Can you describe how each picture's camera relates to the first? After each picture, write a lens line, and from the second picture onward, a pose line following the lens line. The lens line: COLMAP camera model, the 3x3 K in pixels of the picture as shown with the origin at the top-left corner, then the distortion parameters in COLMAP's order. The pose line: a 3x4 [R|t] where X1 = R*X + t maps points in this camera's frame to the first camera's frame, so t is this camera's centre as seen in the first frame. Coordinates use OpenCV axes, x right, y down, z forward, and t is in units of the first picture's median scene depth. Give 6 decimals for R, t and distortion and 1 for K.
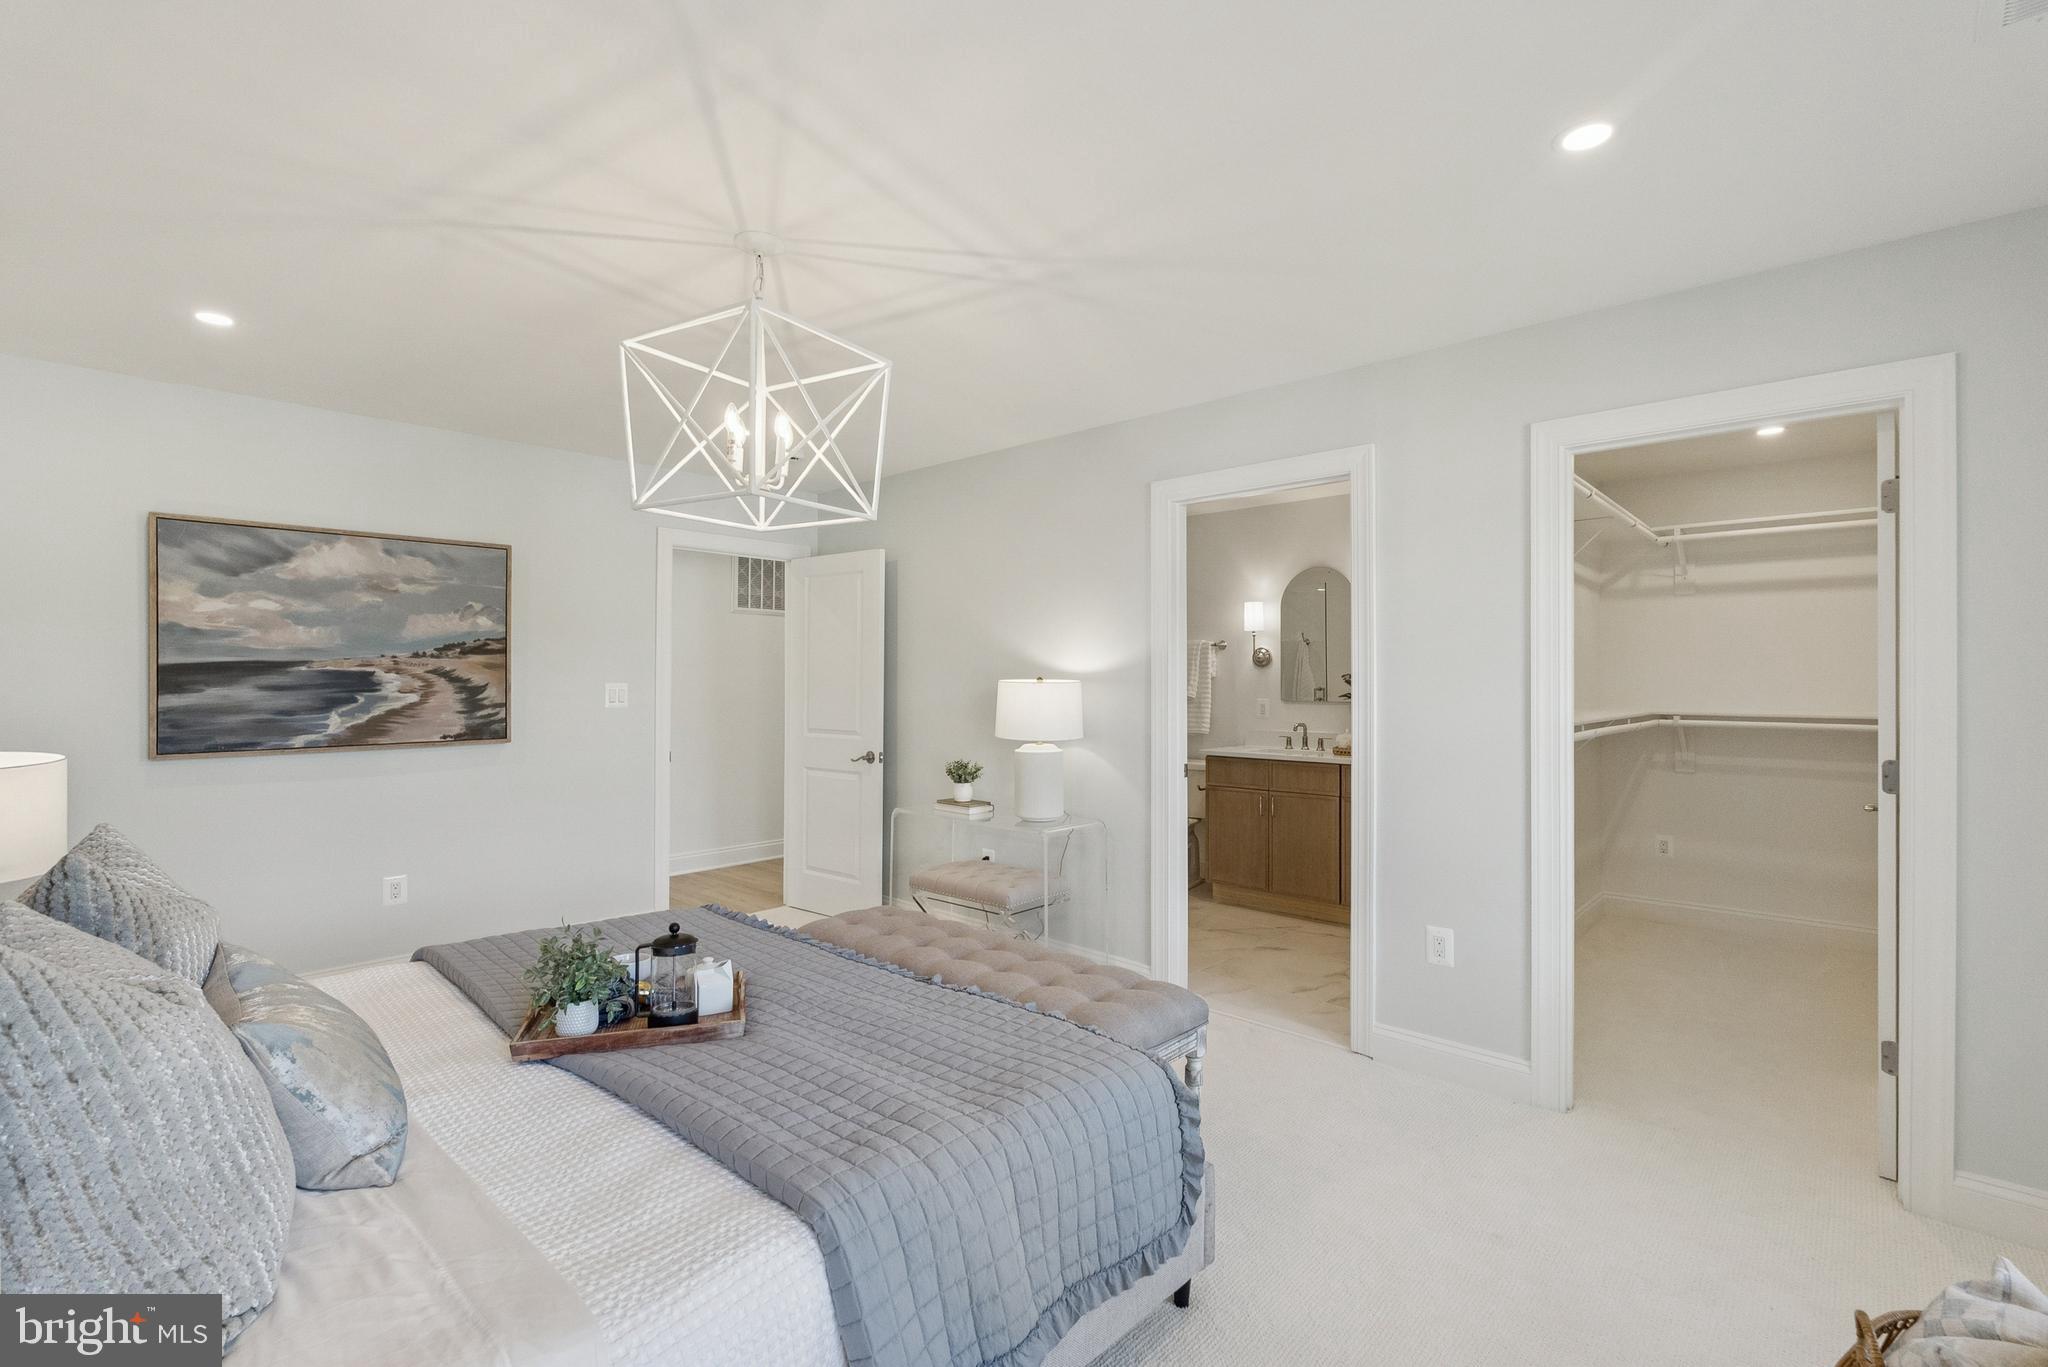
lens RADIAL K [[901.1, 0, 1024.0], [0, 901.1, 683.5], [0, 0, 1]] dist [-0.000287, -0.000088]
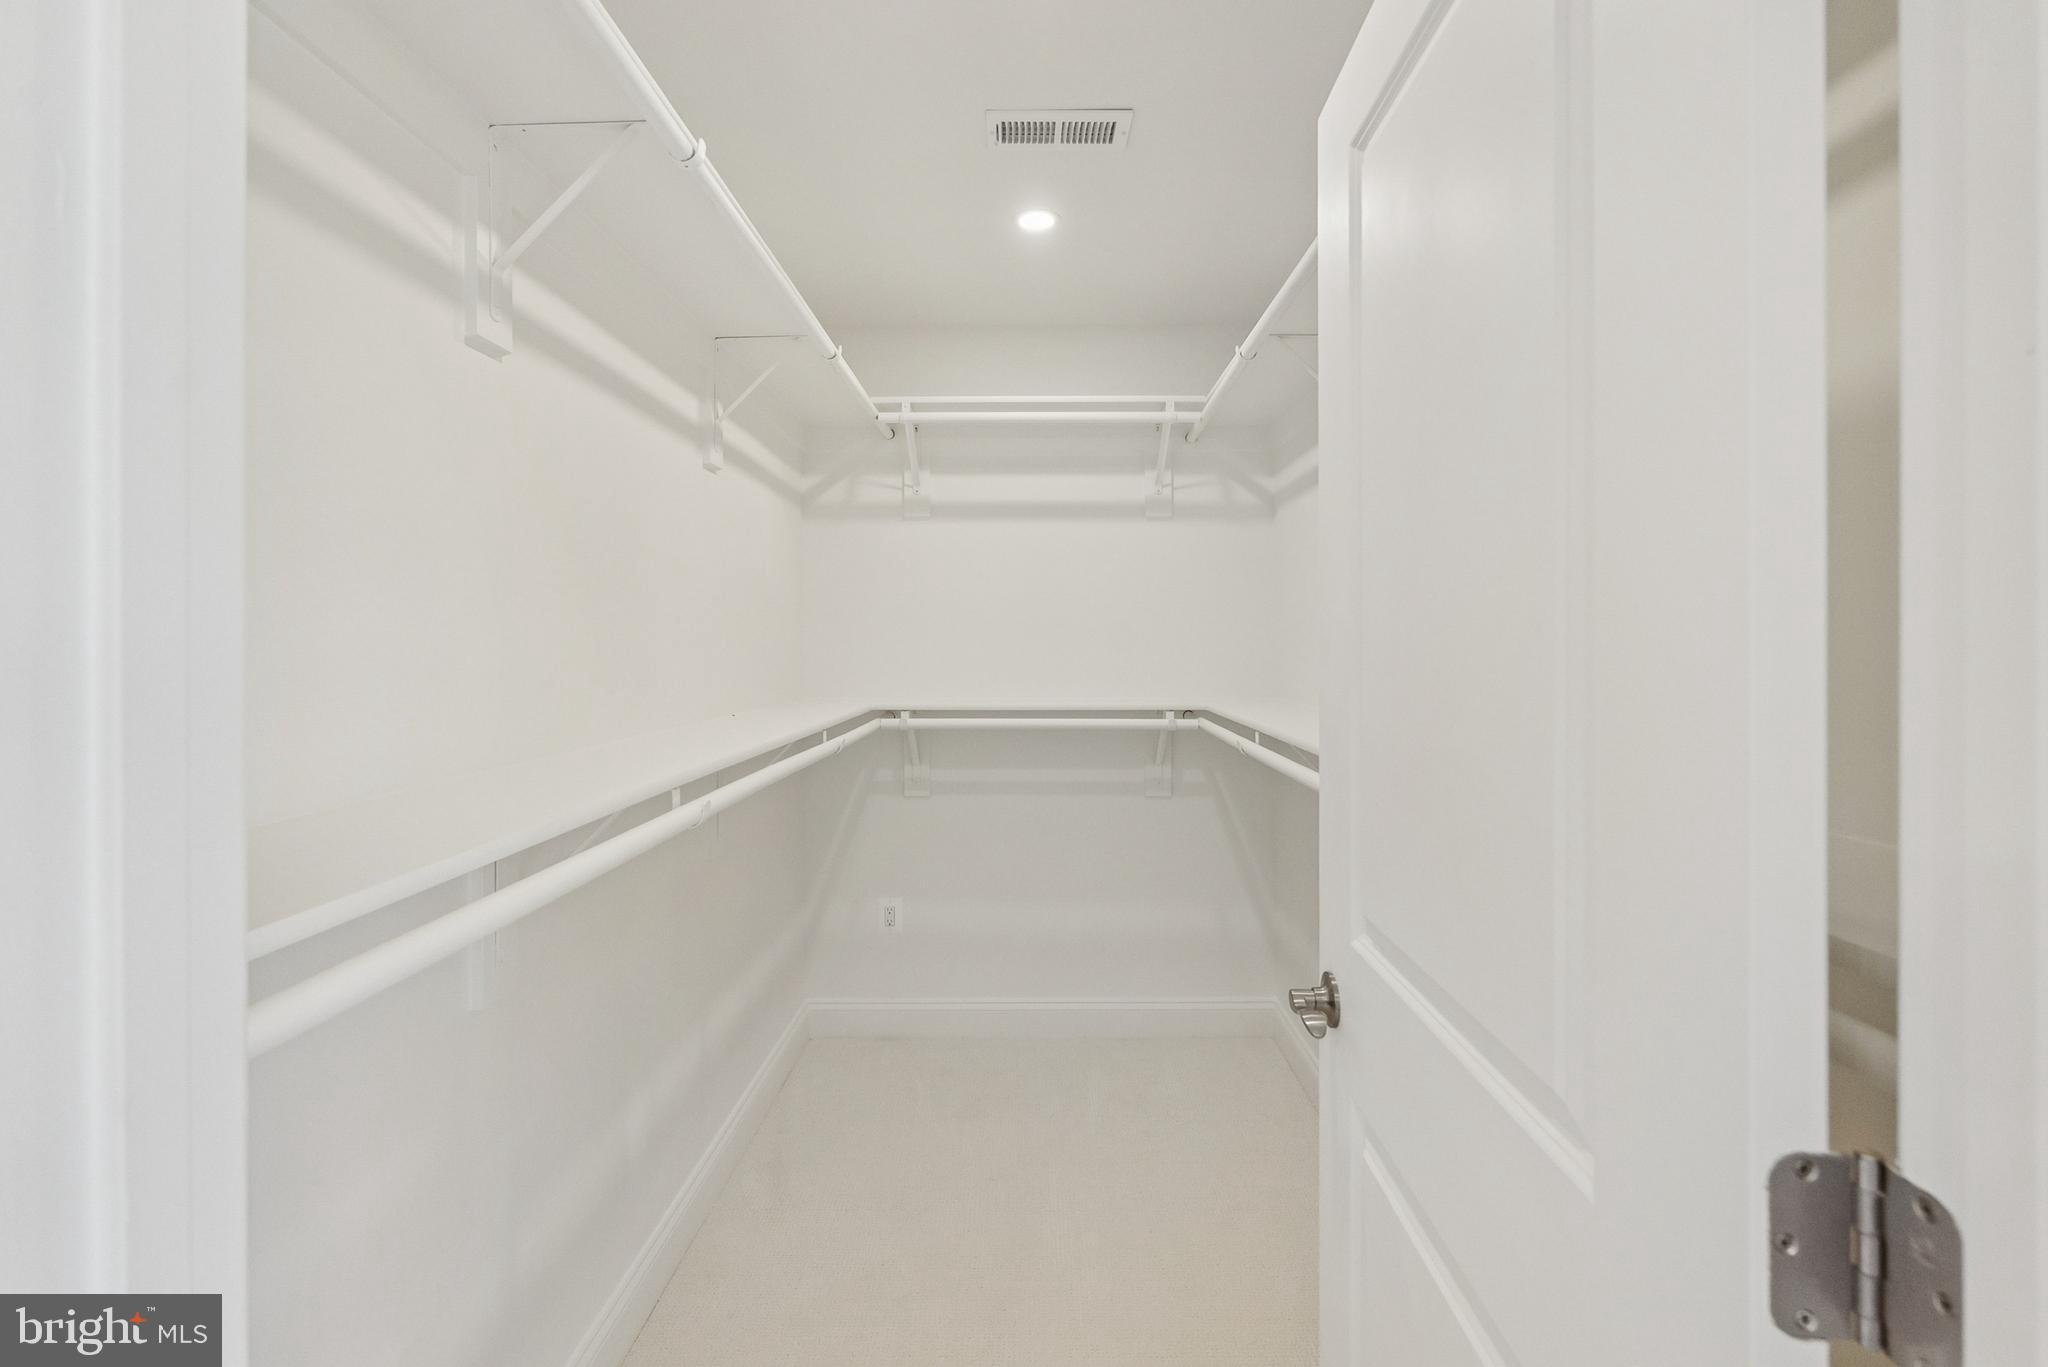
lens RADIAL K [[911.6, 0, 1028.8], [0, 911.6, 657.9], [0, 0, 1]] dist [-0.000798, -0.000174]
pose [[0.739084, 0.001761, 0.673611, 0.363224], [-0.004156, 0.999989, 0.001945, -0.003234], [-0.673601, -0.004237, 0.739083, 0.477581]]
